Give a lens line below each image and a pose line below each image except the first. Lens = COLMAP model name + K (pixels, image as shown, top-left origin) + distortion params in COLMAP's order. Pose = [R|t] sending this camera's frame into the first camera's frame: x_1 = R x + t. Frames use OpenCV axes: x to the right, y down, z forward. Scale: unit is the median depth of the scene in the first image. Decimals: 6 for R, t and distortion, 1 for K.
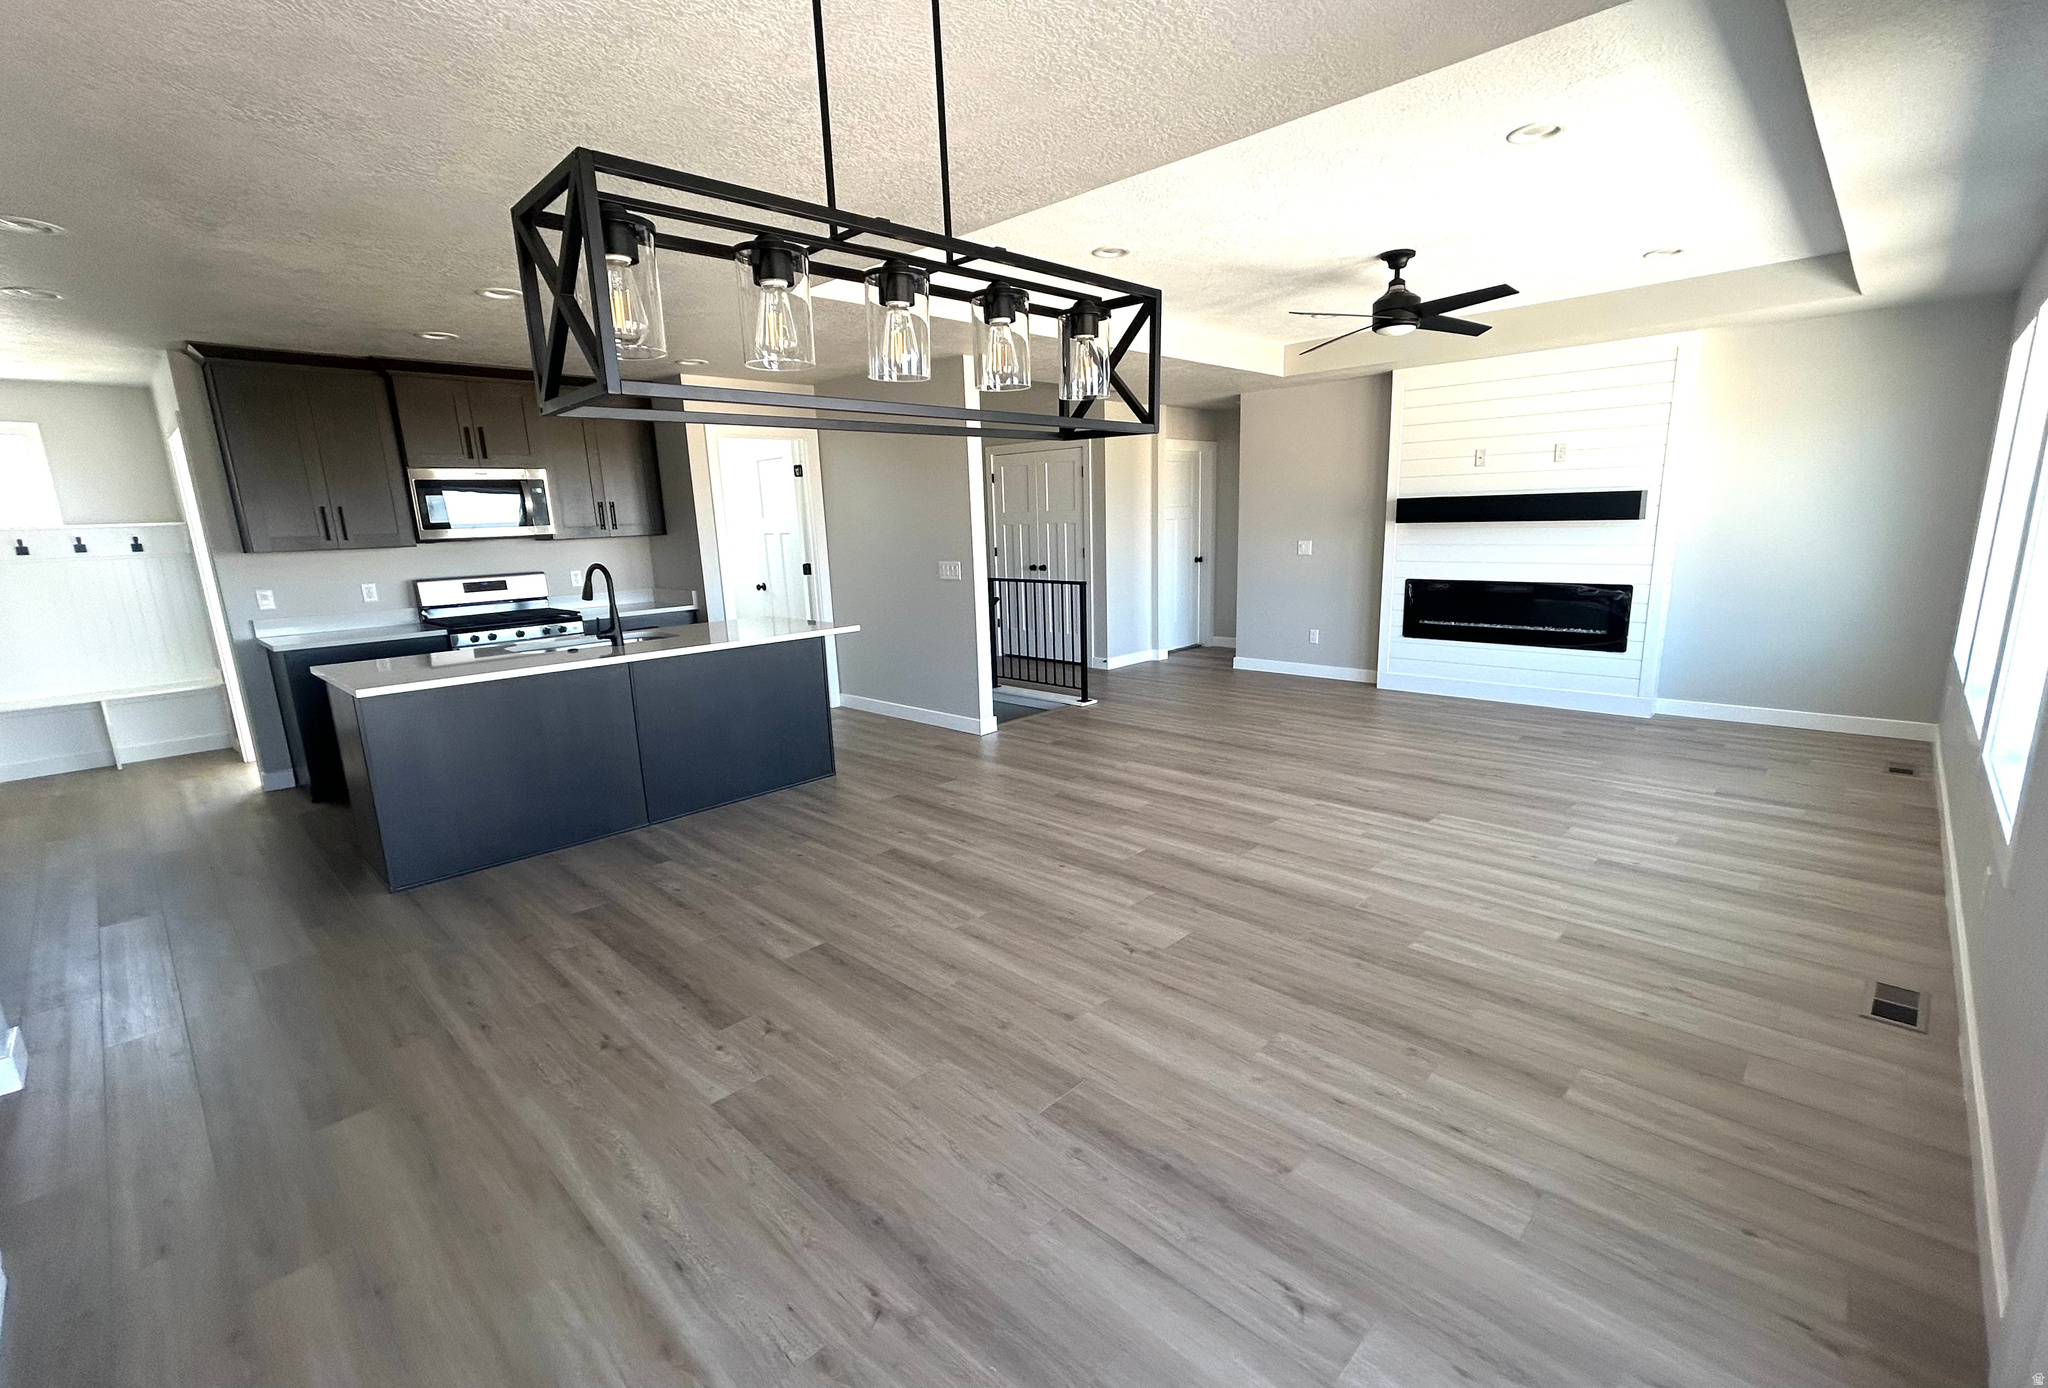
lens RADIAL K [[922.1, 0, 1024.0], [0, 922.1, 694.0], [0, 0, 1]] dist [-0.000967, -0.000169]
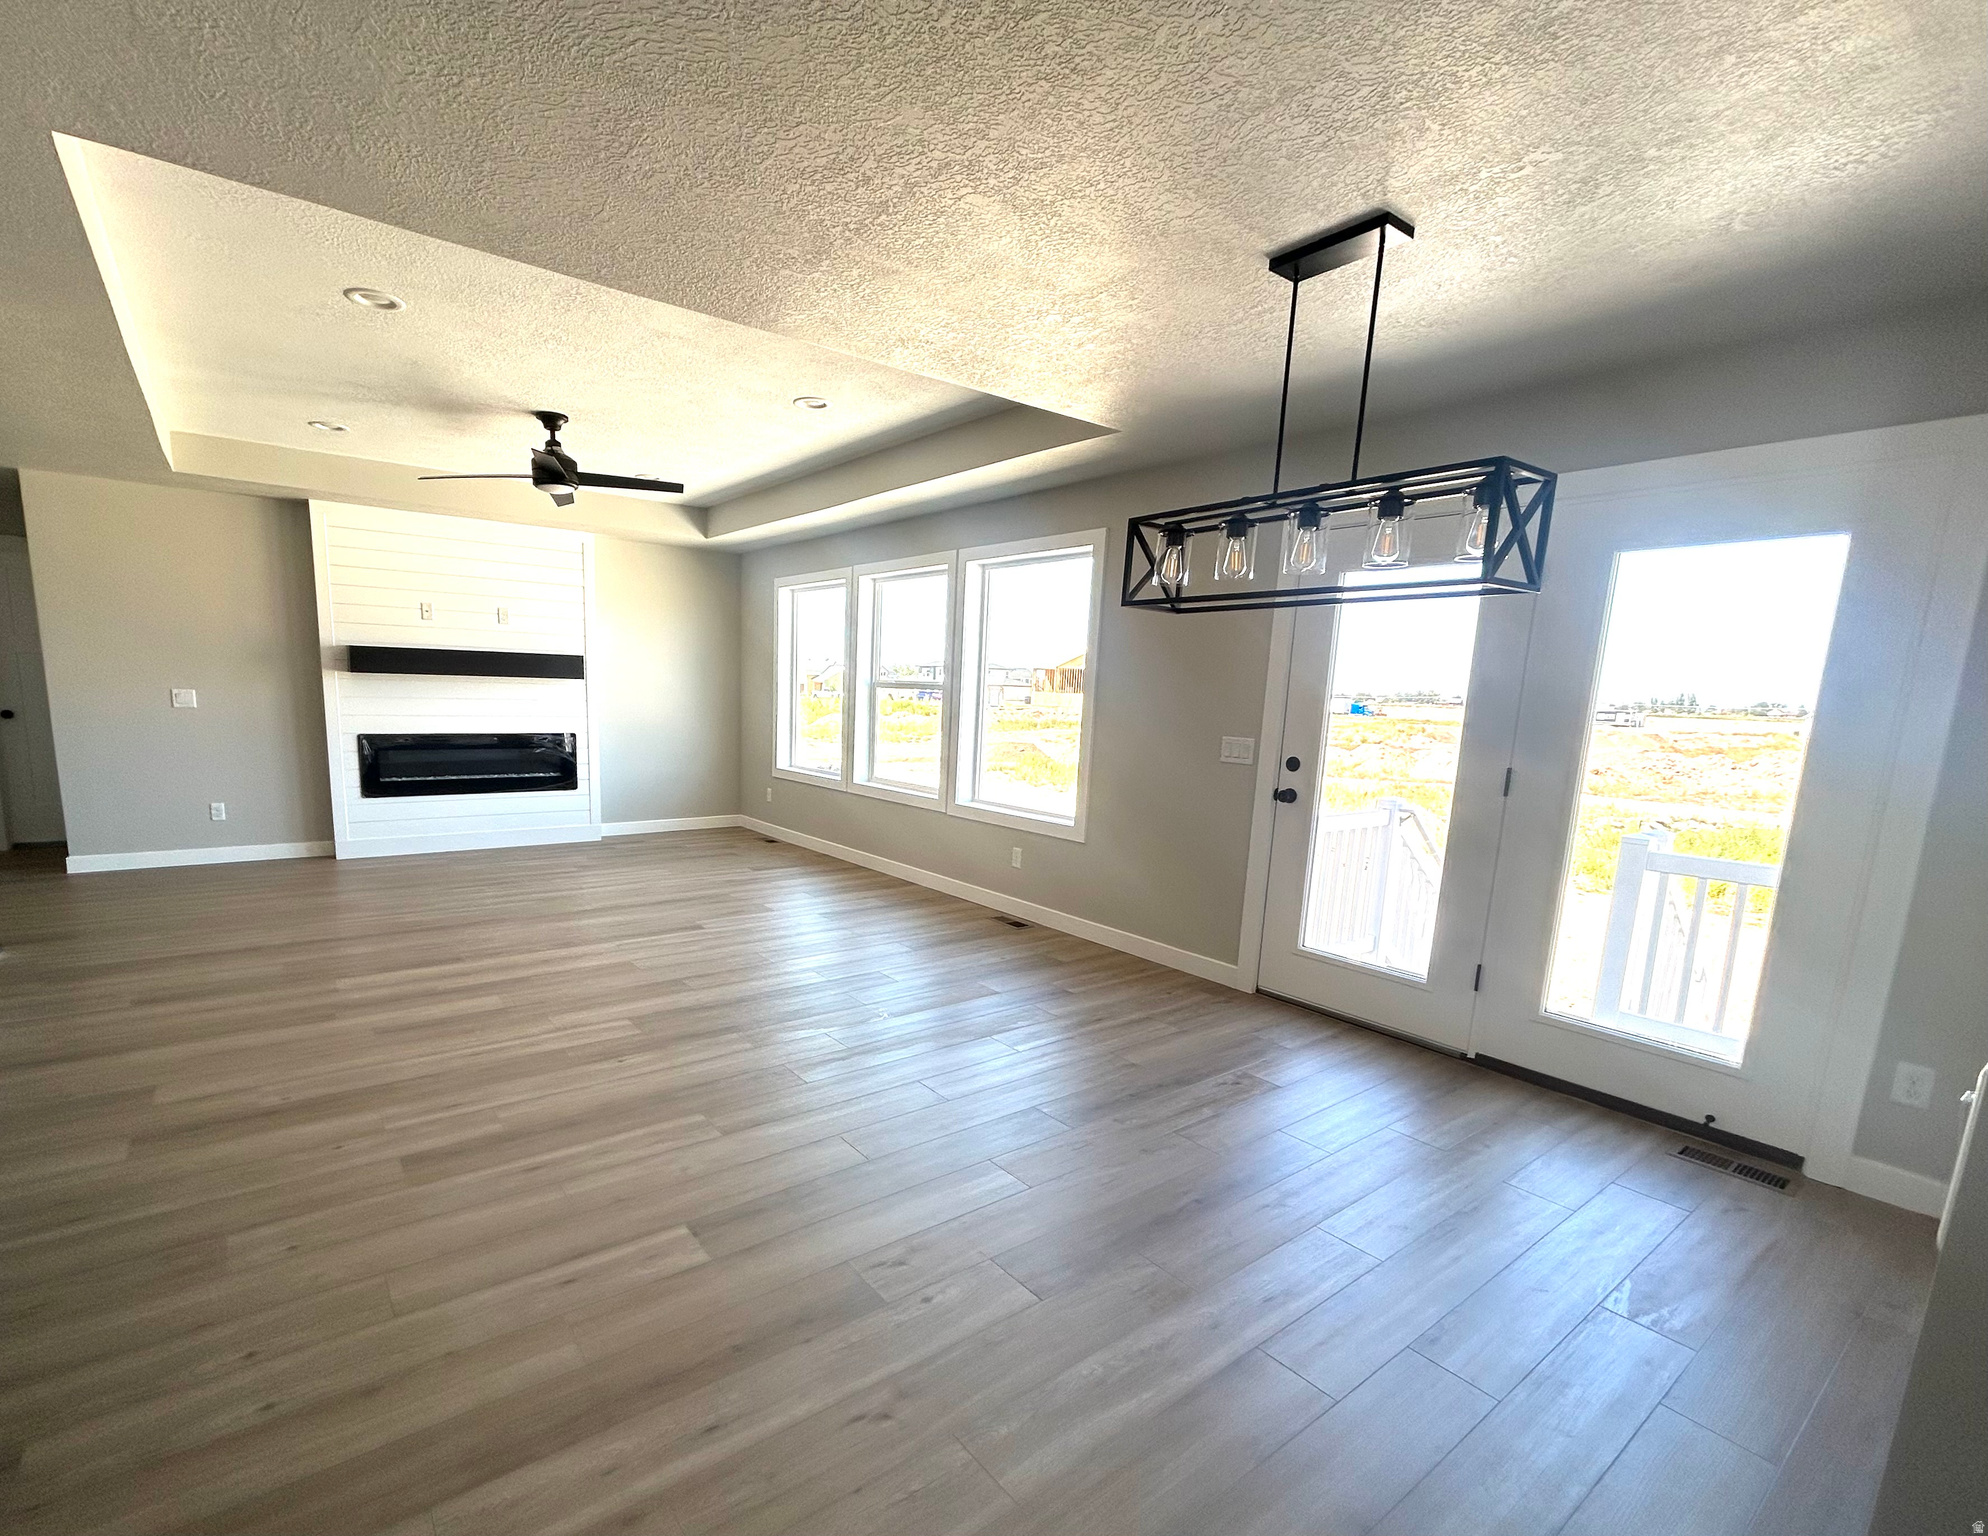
lens RADIAL K [[932.2, 0, 924.8], [0, 932.2, 826.3], [0, 0, 1]] dist [-0.001938, -0.000323]
pose [[0.146130, -0.114488, 0.982618, -0.510069], [0.152297, 0.984043, 0.092005, -0.042631], [-0.977472, 0.136205, 0.161234, 0.390688]]
